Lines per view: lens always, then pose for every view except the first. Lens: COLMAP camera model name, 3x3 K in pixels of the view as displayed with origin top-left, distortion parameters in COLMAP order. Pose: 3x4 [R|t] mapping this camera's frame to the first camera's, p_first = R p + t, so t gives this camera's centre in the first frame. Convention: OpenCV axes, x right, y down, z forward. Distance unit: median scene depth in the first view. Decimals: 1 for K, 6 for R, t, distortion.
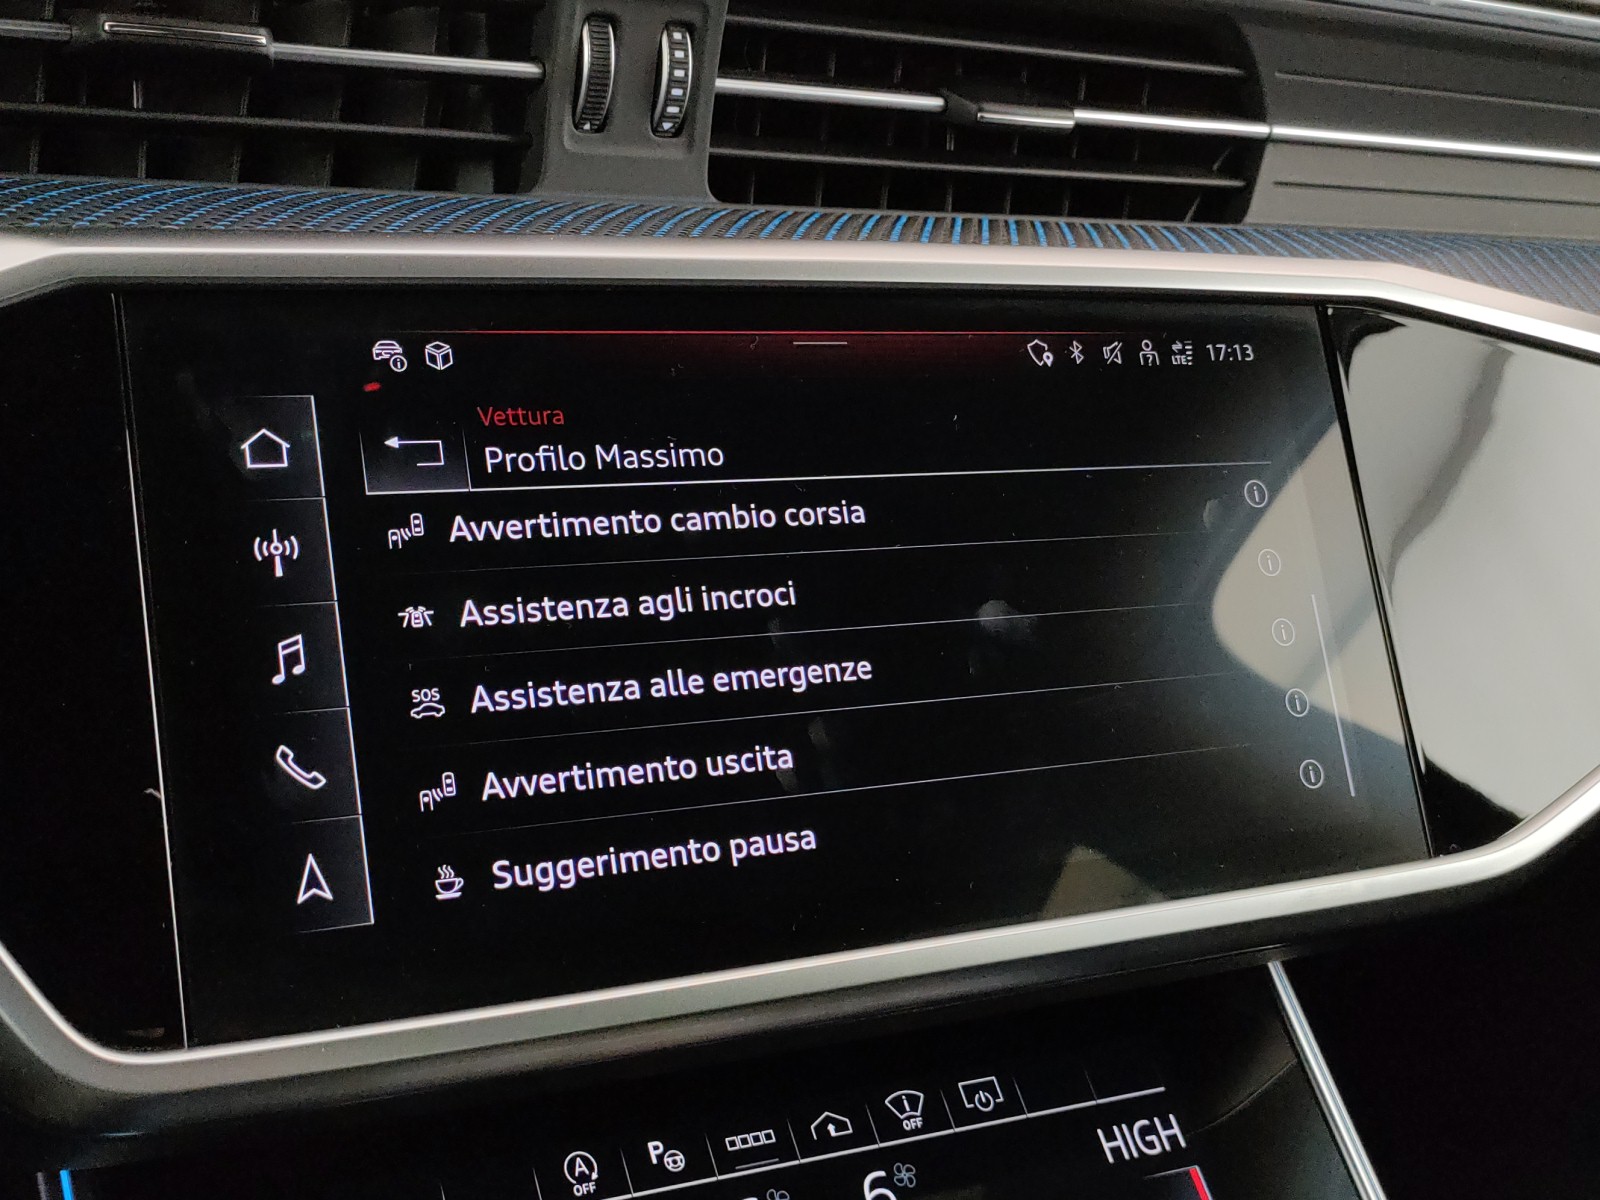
lens RADIAL K [[2072.9, 0, 801.8], [0, 2072.9, 598.5], [0, 0, 1]] dist [0.047299, 0.074151]
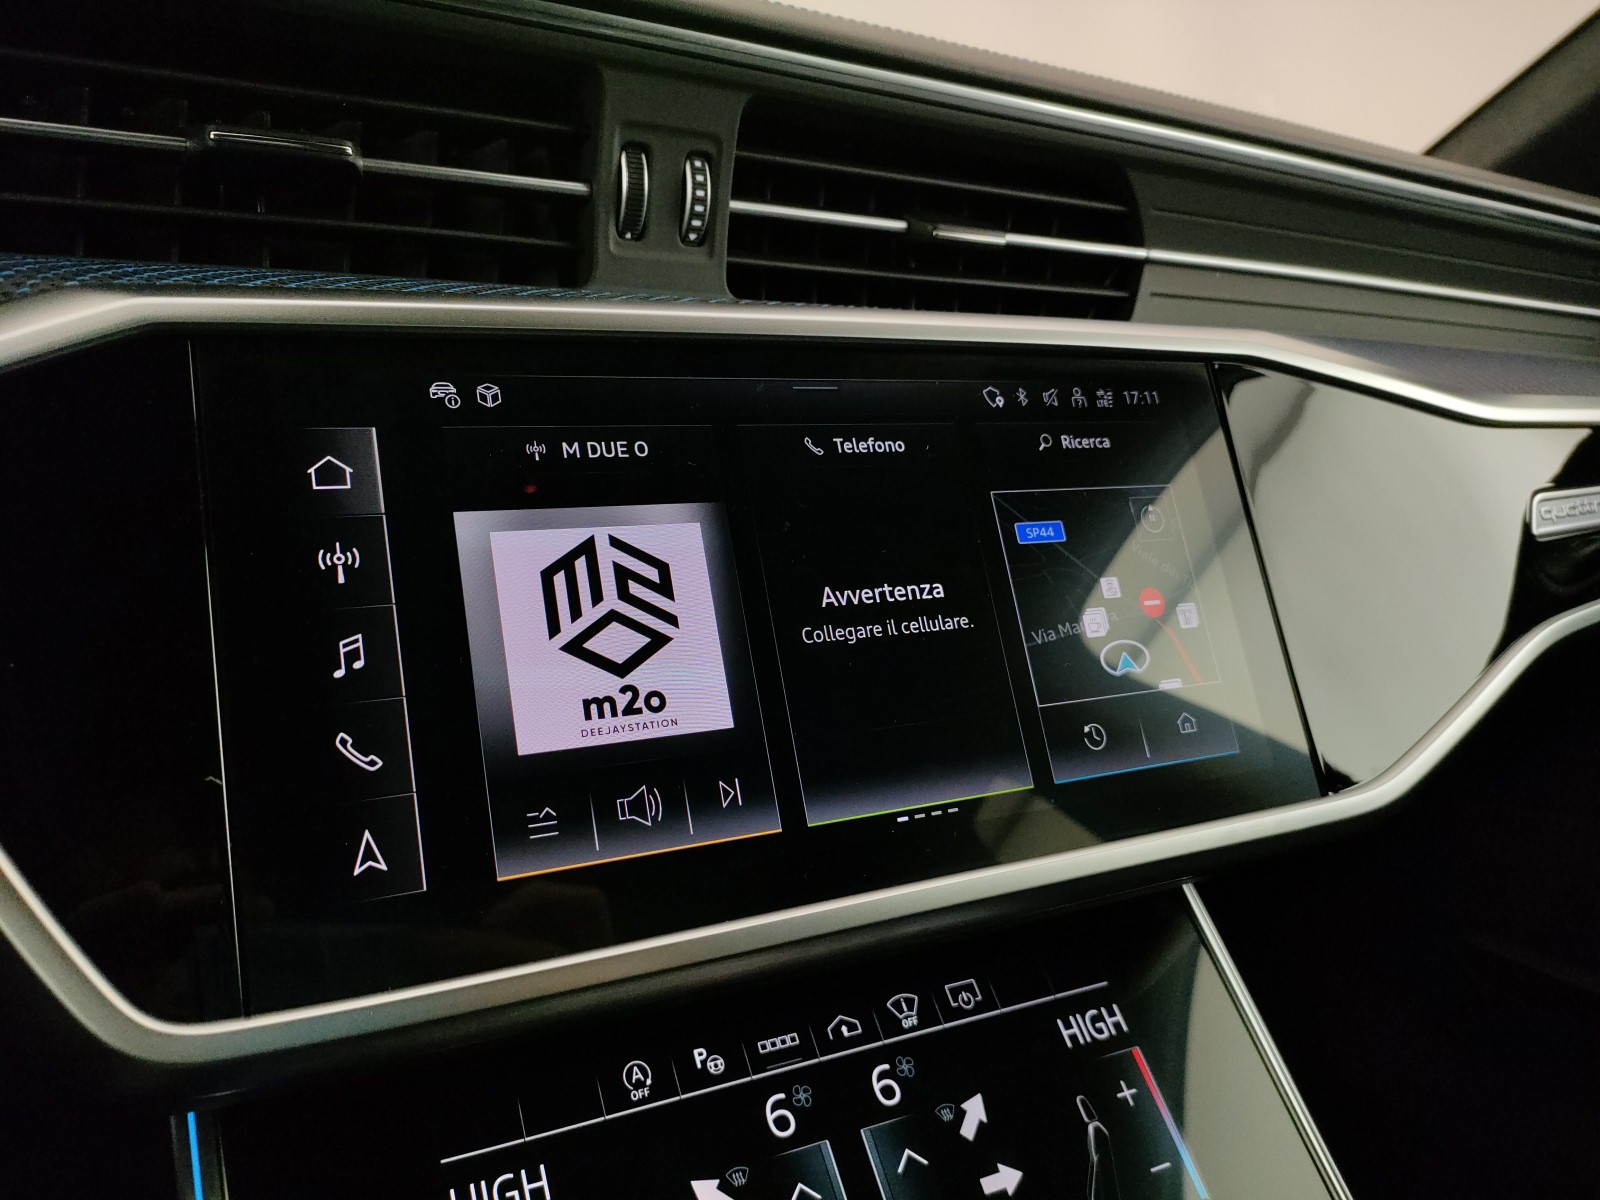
lens RADIAL K [[1185.7, 0, 797.8], [0, 1185.7, 601.6], [0, 0, 1]] dist [0.044304, -0.008481]
pose [[0.999364, -0.029626, -0.019867, 0.008014], [0.029099, 0.999230, -0.026324, 0.018763], [0.020632, 0.025729, 0.999456, 0.280276]]
